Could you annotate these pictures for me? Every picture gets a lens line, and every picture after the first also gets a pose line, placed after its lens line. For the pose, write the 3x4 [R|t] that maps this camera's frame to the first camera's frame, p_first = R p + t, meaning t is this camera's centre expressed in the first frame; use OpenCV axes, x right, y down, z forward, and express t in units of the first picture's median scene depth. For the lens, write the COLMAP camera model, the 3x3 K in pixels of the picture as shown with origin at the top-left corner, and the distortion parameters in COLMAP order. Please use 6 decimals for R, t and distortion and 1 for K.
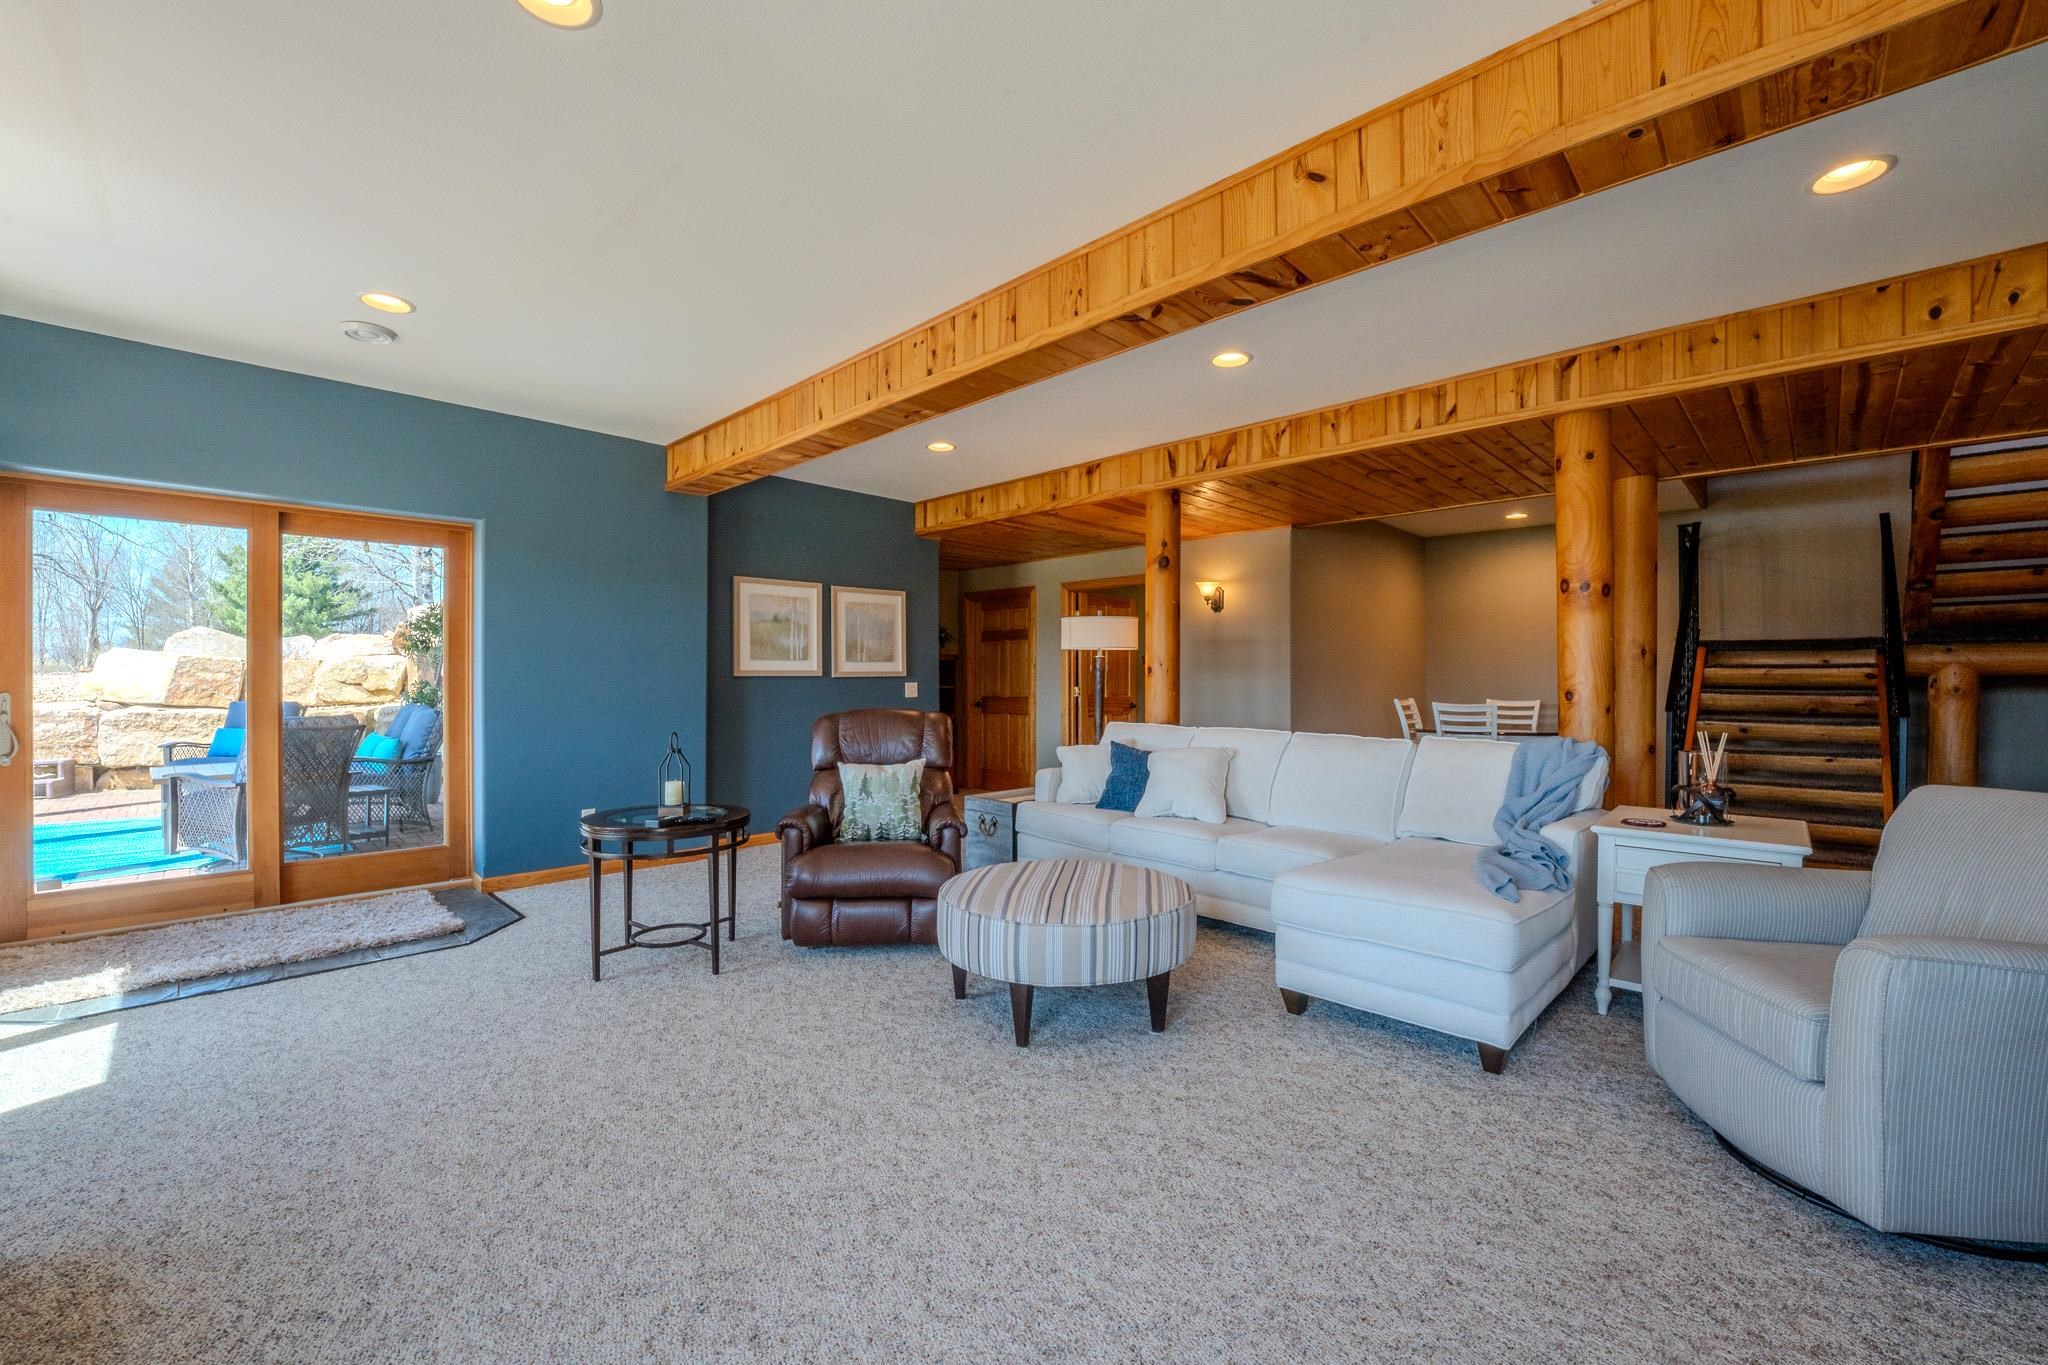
lens RADIAL K [[830.0, 0, 1021.7], [0, 830.0, 680.6], [0, 0, 1]] dist [-0.029841, 0.003461]
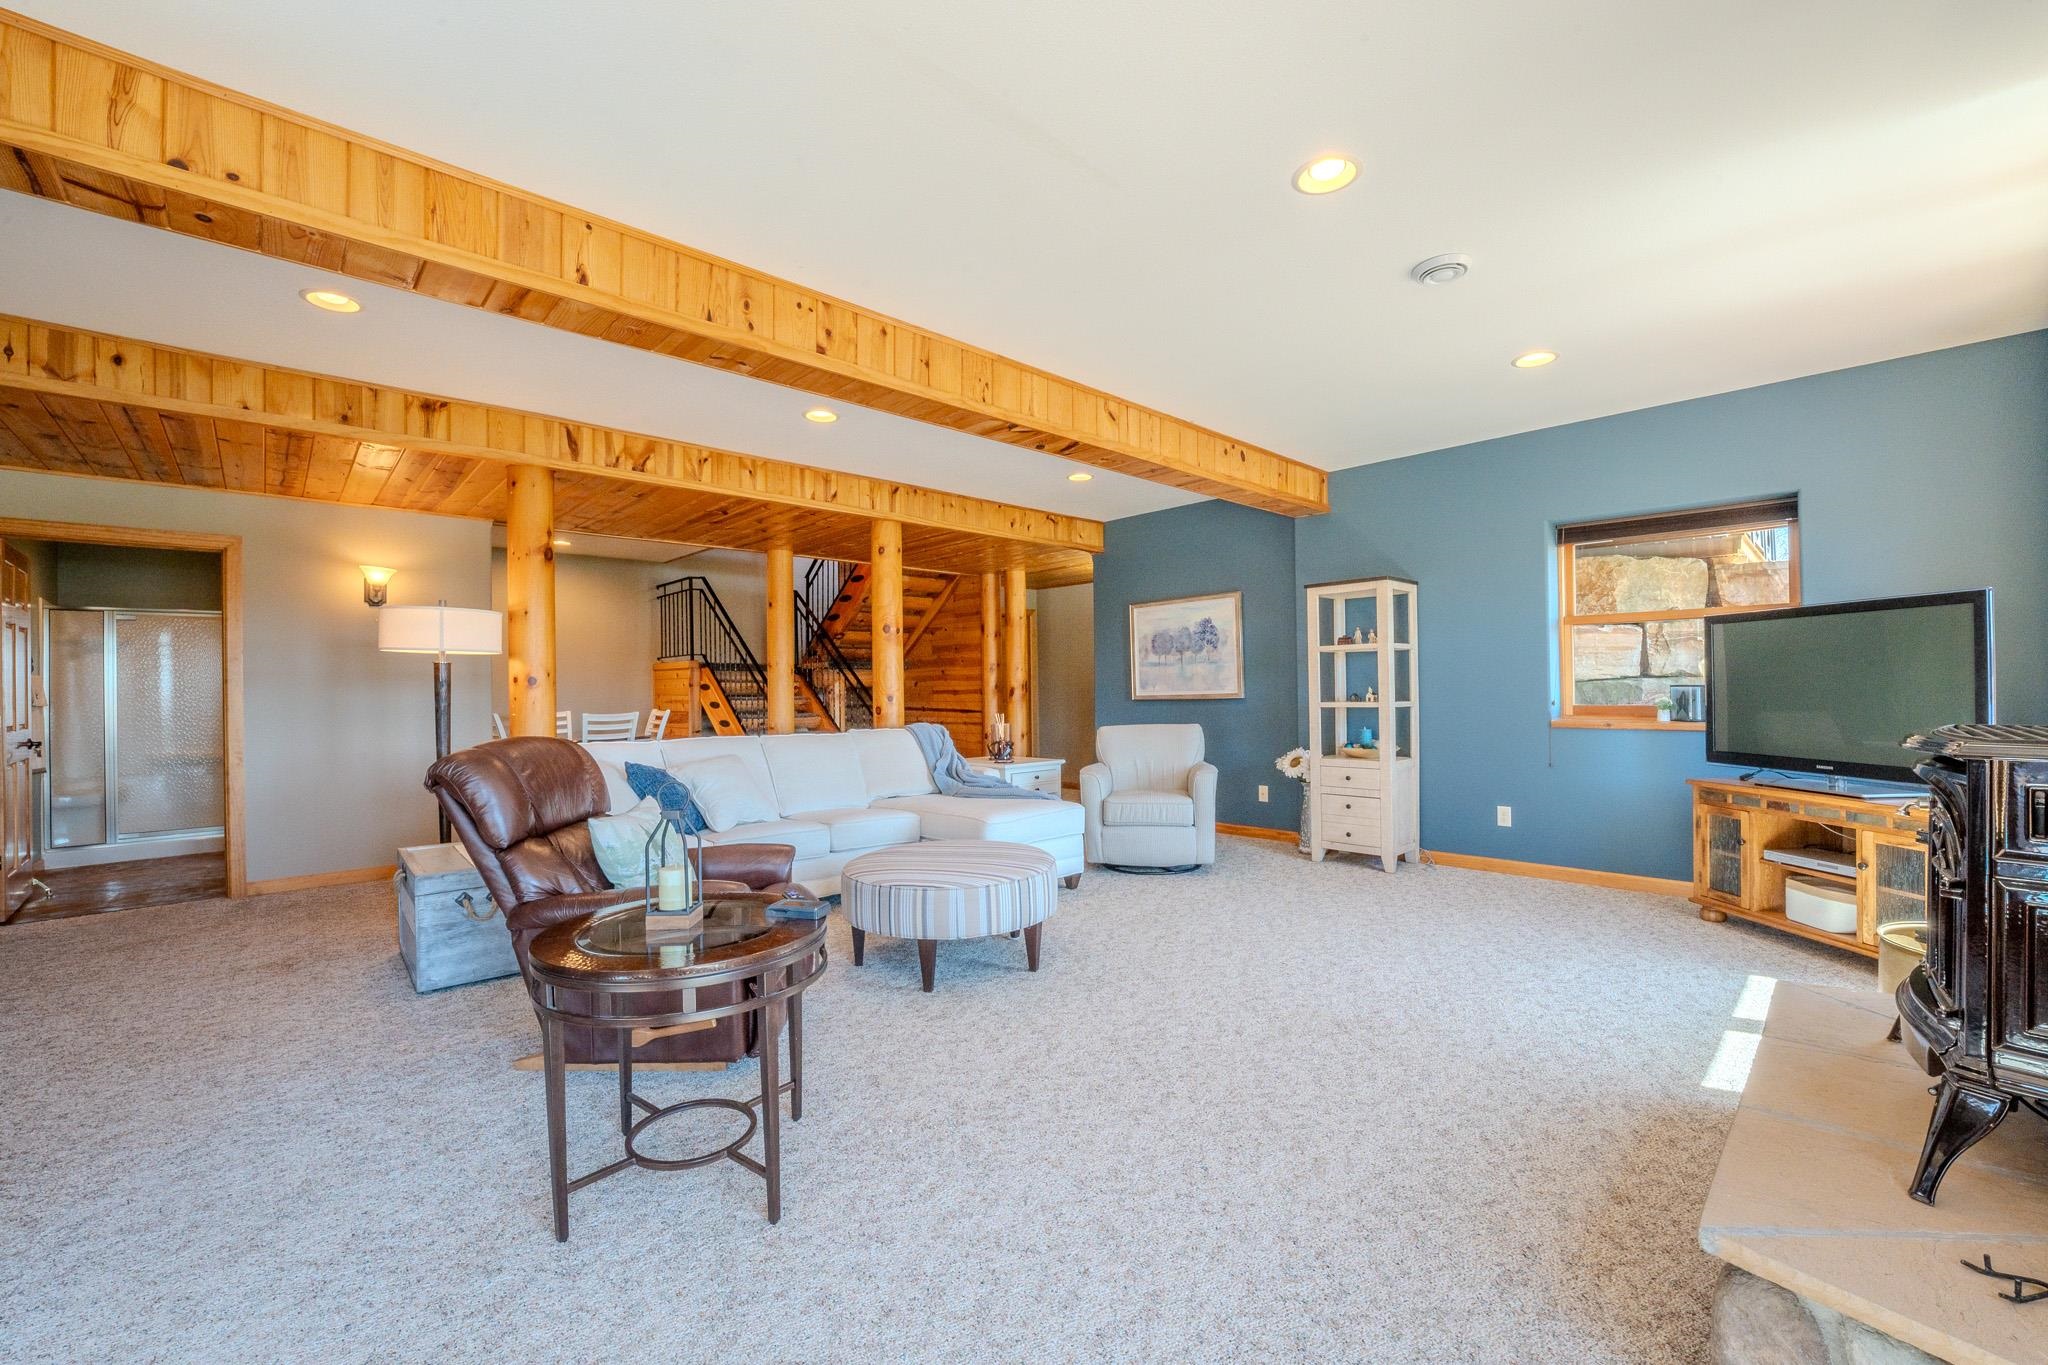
lens RADIAL K [[830.0, 0, 1019.2], [0, 830.0, 685.2], [0, 0, 1]] dist [-0.029841, 0.003461]
pose [[0.040596, 0.000809, 0.999175, -1.010747], [0.013292, 0.999911, -0.001349, -0.001774], [-0.999087, 0.013336, 0.040582, 0.755639]]
